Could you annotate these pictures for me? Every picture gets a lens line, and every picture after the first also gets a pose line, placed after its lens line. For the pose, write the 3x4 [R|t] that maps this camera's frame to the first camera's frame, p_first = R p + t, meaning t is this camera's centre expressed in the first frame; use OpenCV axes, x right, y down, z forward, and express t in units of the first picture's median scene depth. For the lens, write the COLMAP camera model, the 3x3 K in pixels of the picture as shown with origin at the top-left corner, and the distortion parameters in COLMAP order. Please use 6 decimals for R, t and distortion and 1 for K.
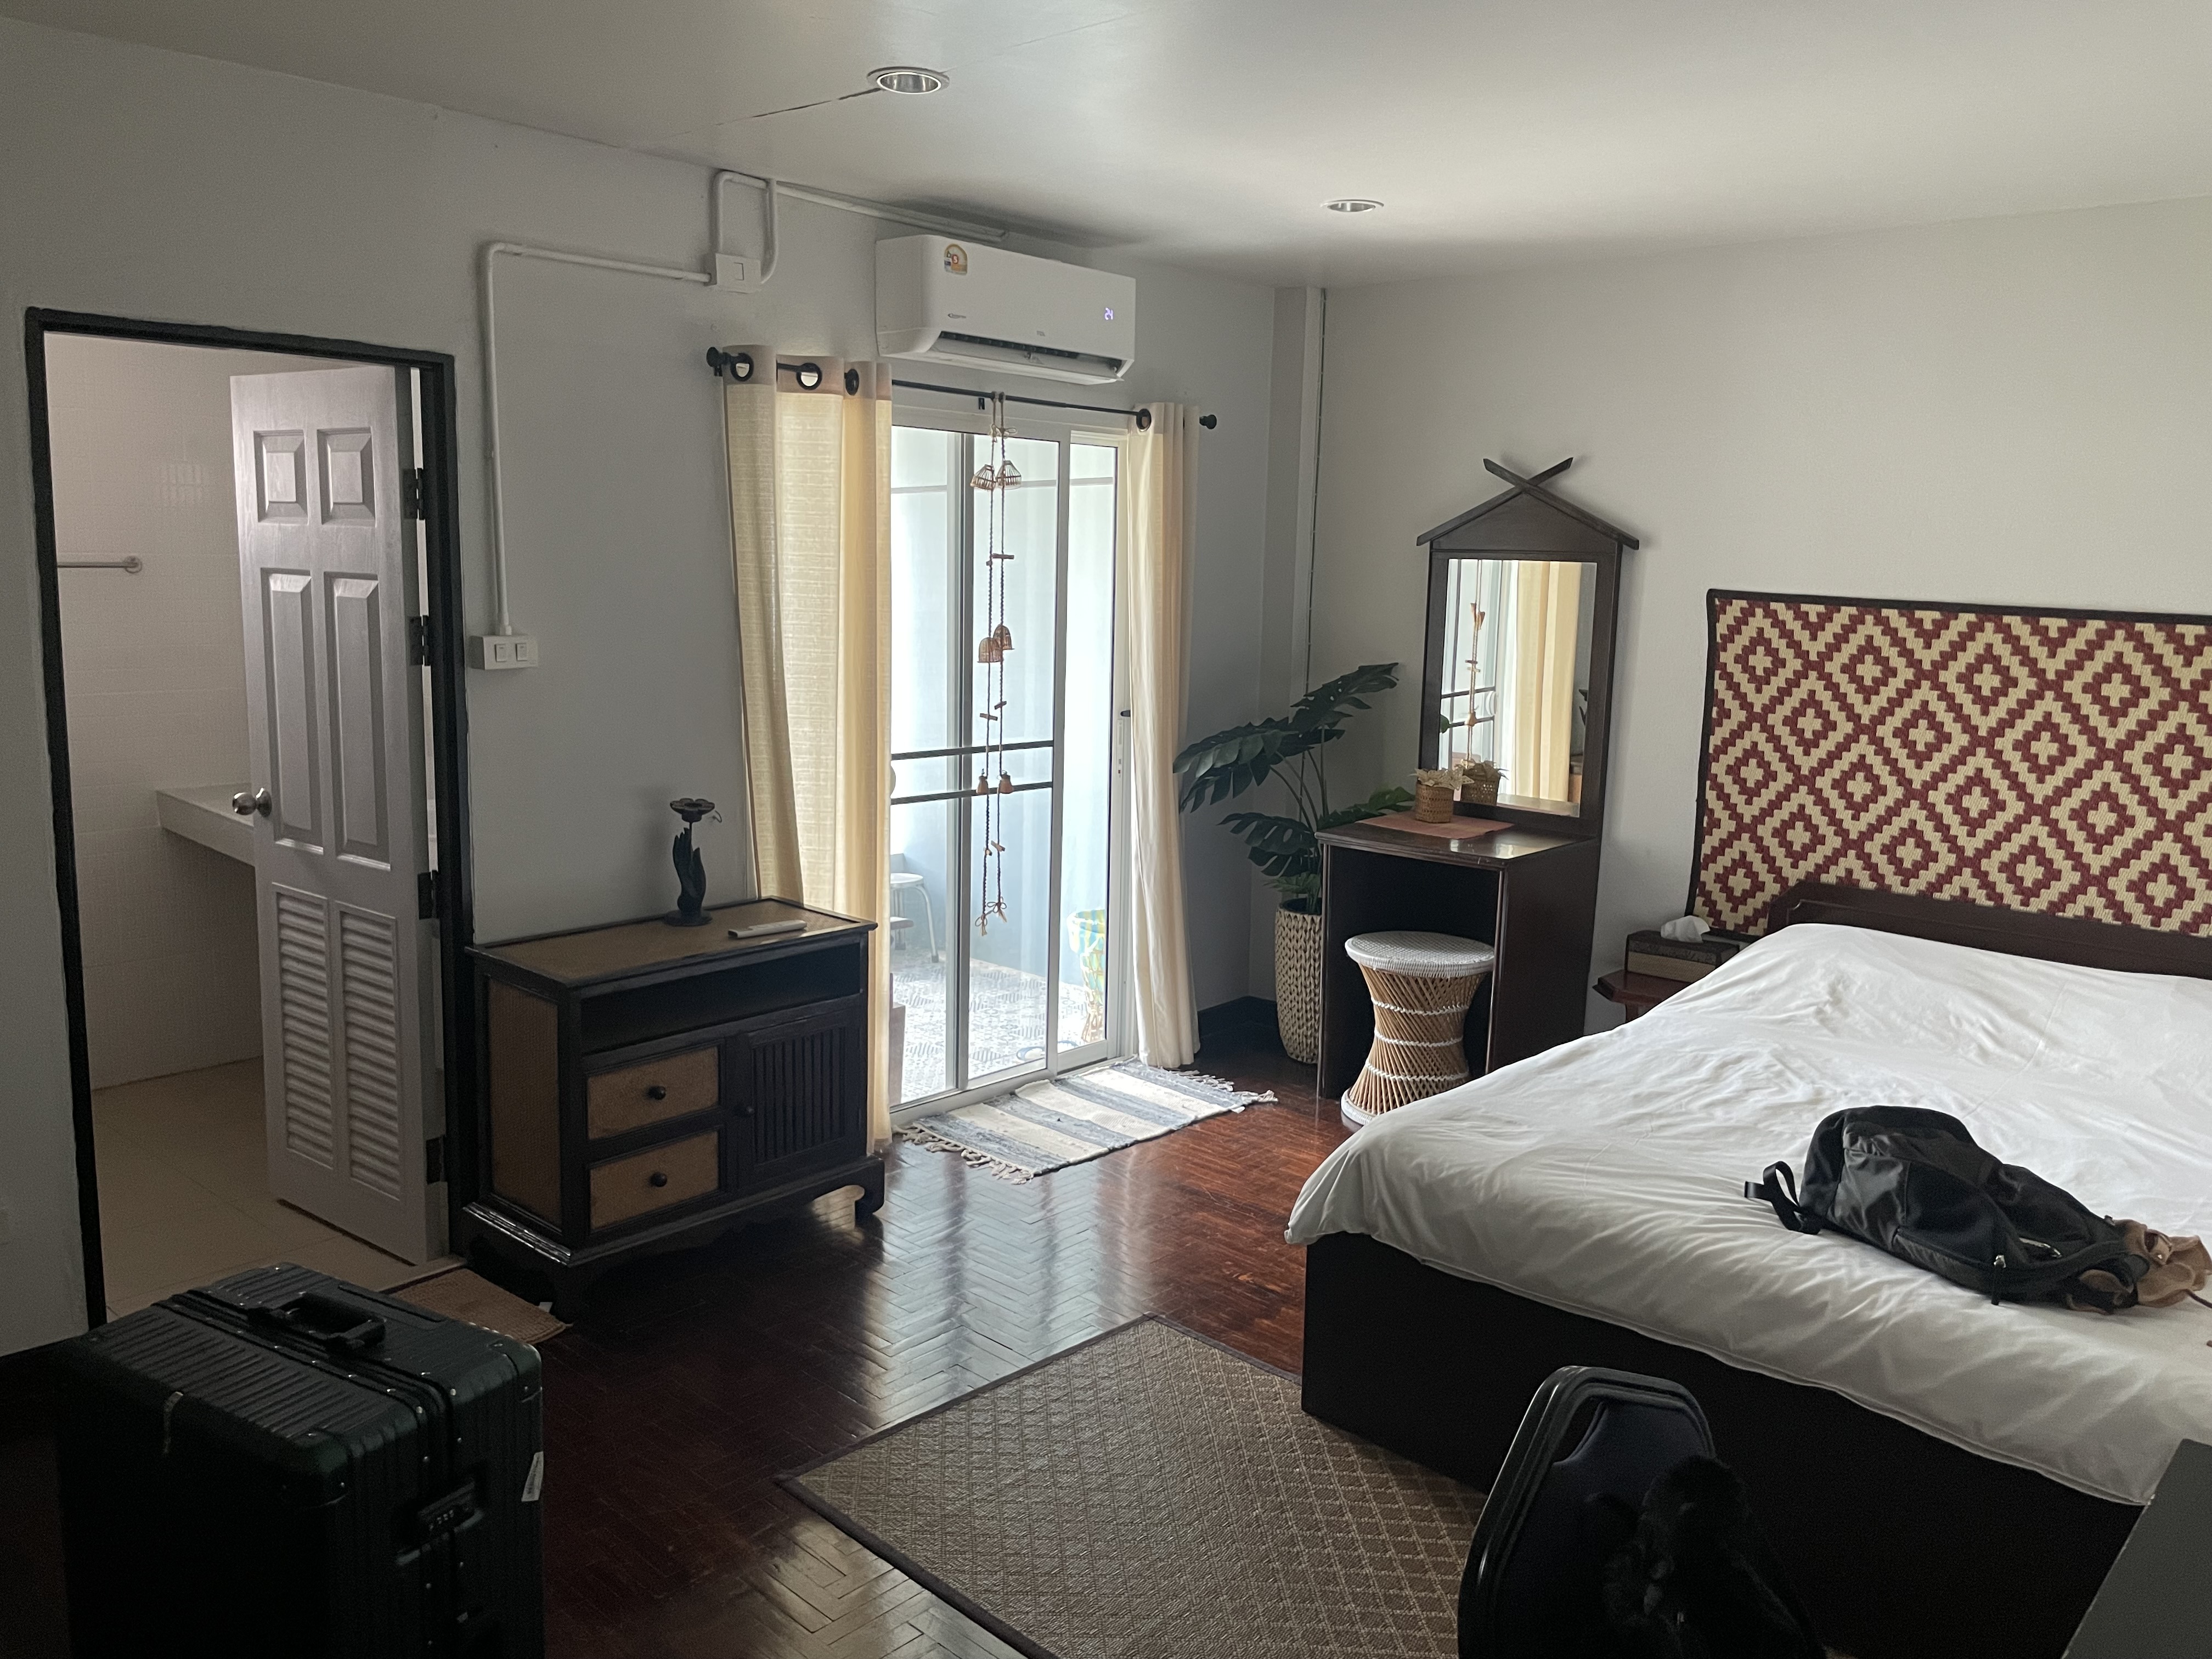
lens RADIAL K [[1715.1, 0, 1105.1], [0, 1715.1, 811.7], [0, 0, 1]] dist [0.046606, -0.053857]
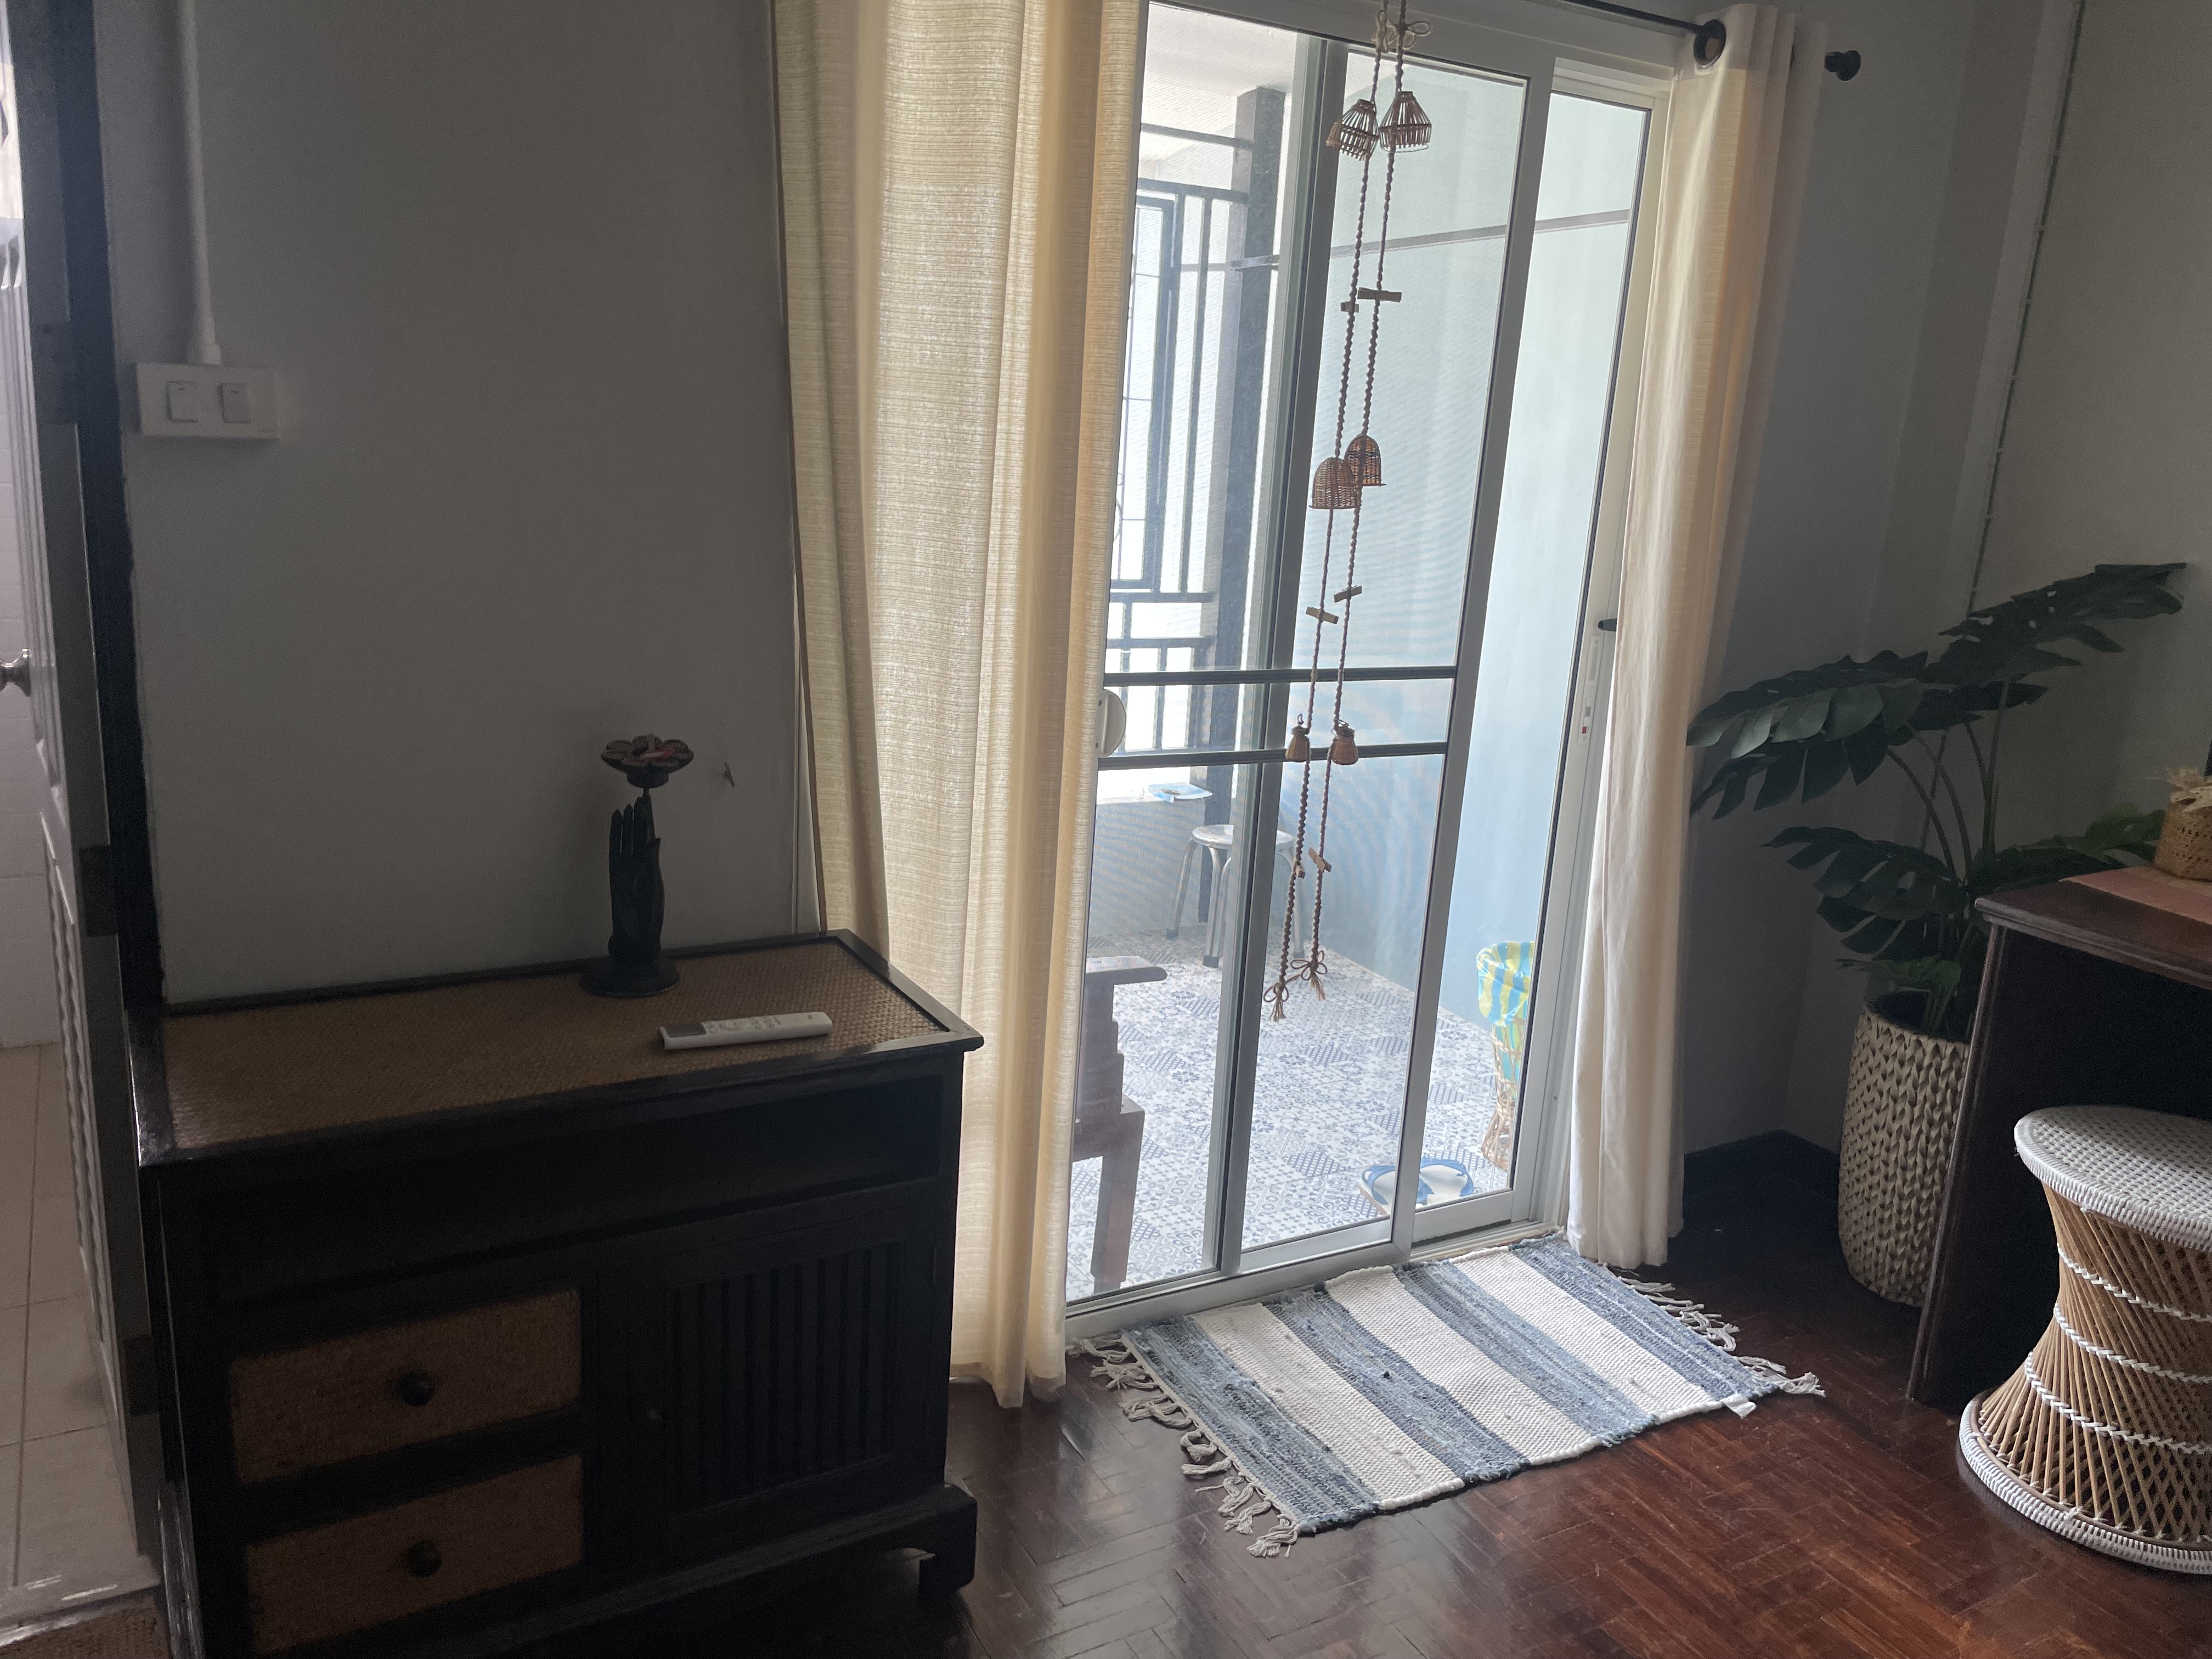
lens RADIAL K [[1715.1, 0, 1117.1], [0, 1715.1, 822.6], [0, 0, 1]] dist [0.046606, -0.053857]
pose [[0.955654, 0.109324, -0.273447, 0.021620], [-0.087753, 0.992073, 0.089950, -0.034157], [0.281113, -0.061965, 0.957672, 0.483905]]
